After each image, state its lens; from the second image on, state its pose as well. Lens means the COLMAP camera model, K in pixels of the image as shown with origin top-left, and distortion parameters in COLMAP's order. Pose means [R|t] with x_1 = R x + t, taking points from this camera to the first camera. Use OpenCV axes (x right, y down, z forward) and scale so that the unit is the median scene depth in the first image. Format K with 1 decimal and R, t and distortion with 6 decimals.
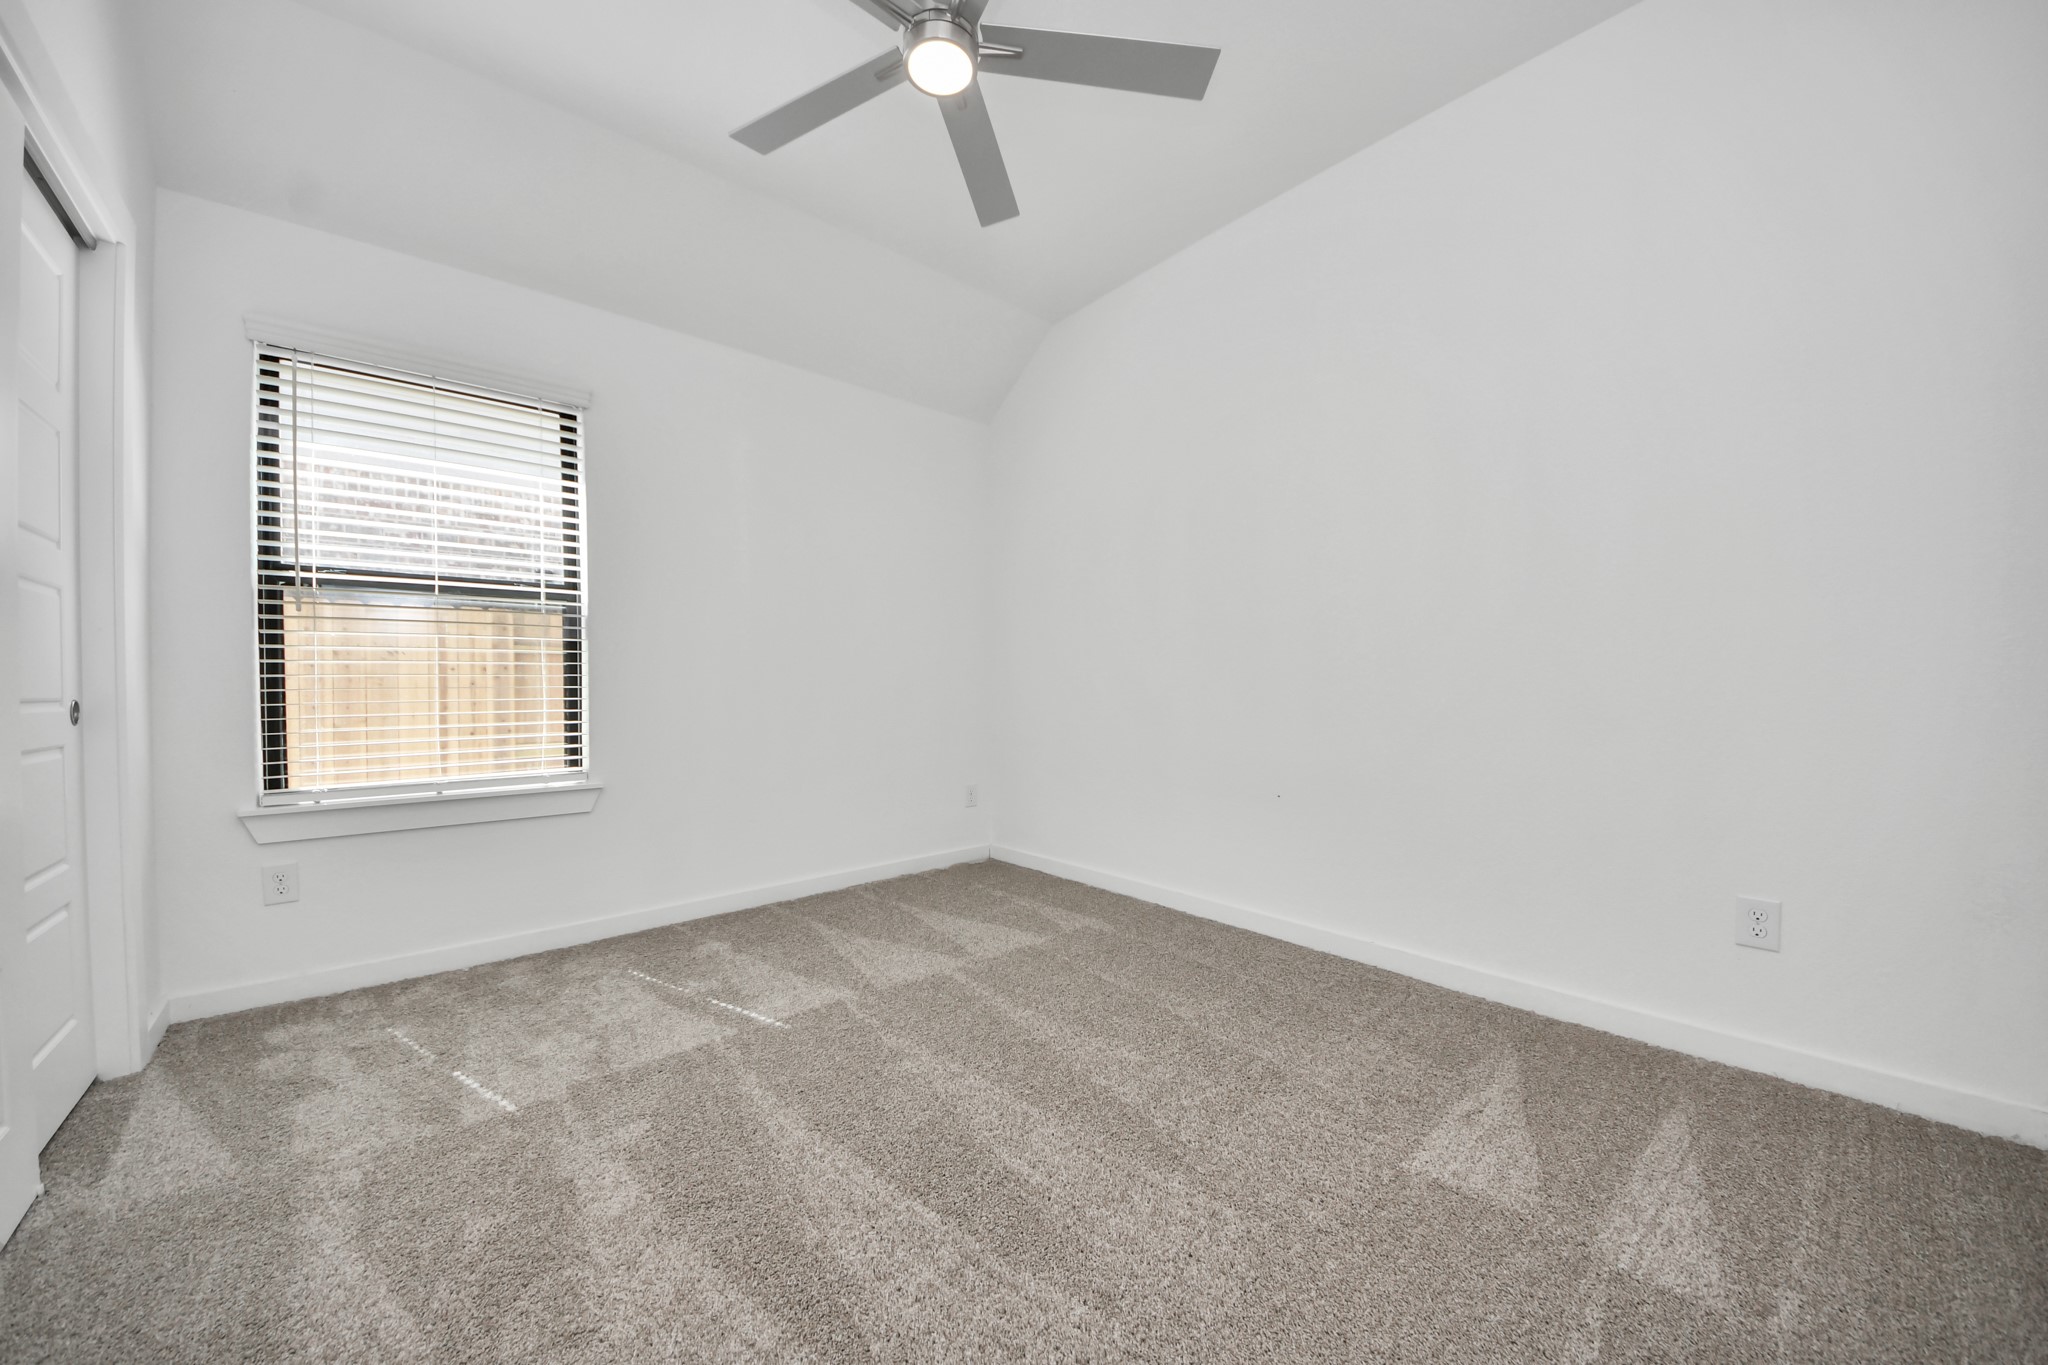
lens RADIAL K [[727.6, 0, 1022.2], [0, 727.6, 695.4], [0, 0, 1]] dist [0.019653, -0.015920]
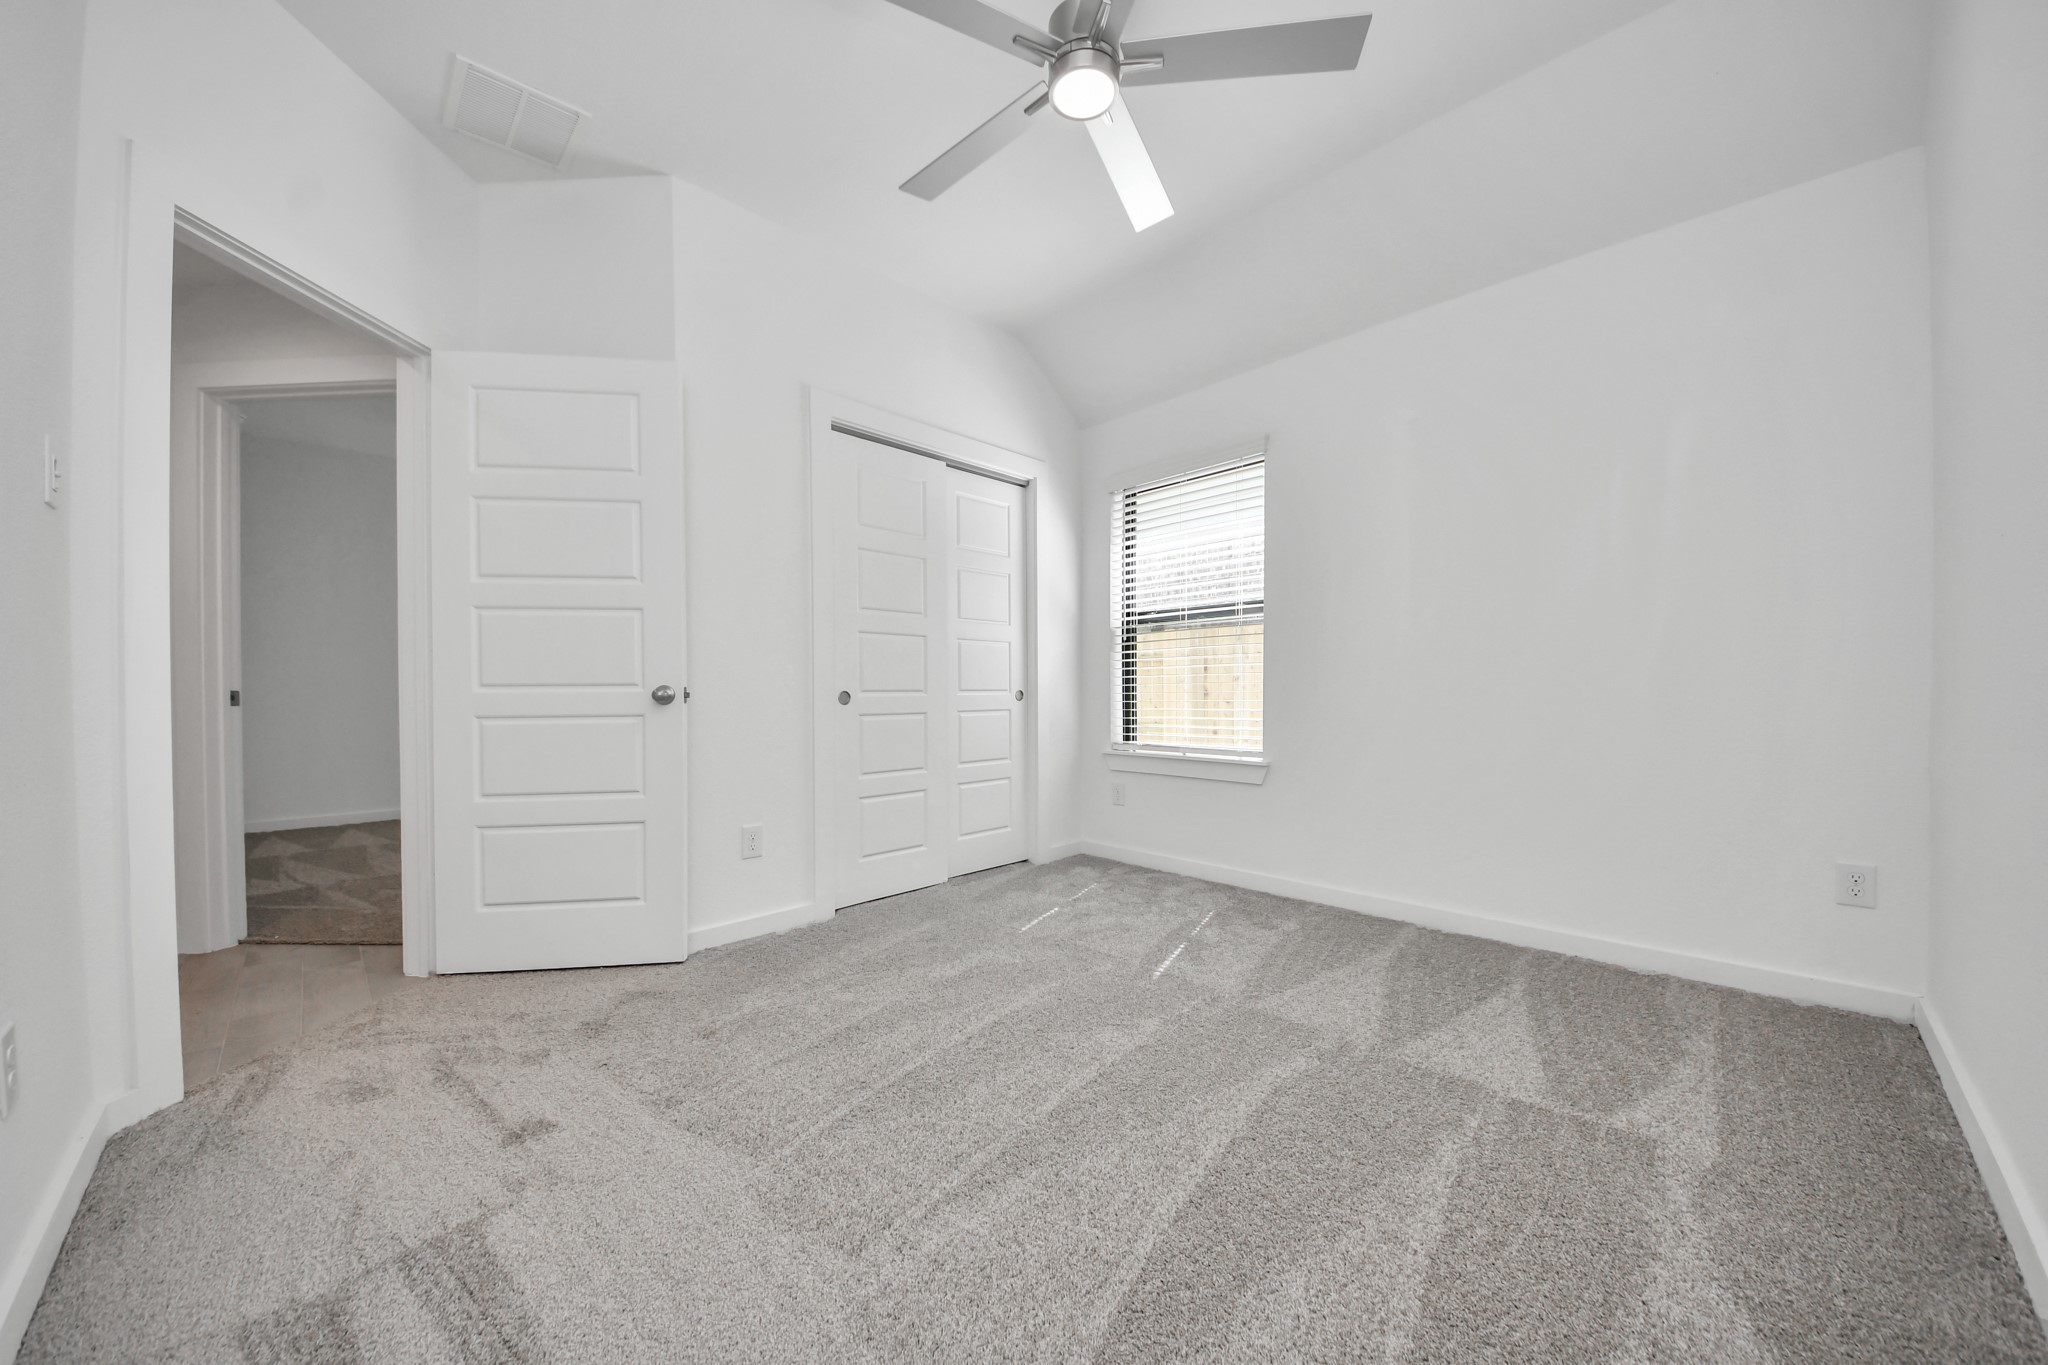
lens RADIAL K [[727.6, 0, 1022.2], [0, 727.6, 695.4], [0, 0, 1]] dist [0.019653, -0.015920]
pose [[0.051710, 0.011808, -0.998592, 0.694503], [-0.008409, 0.999900, 0.011388, 0.000228], [0.998627, 0.007808, 0.051804, 0.627659]]
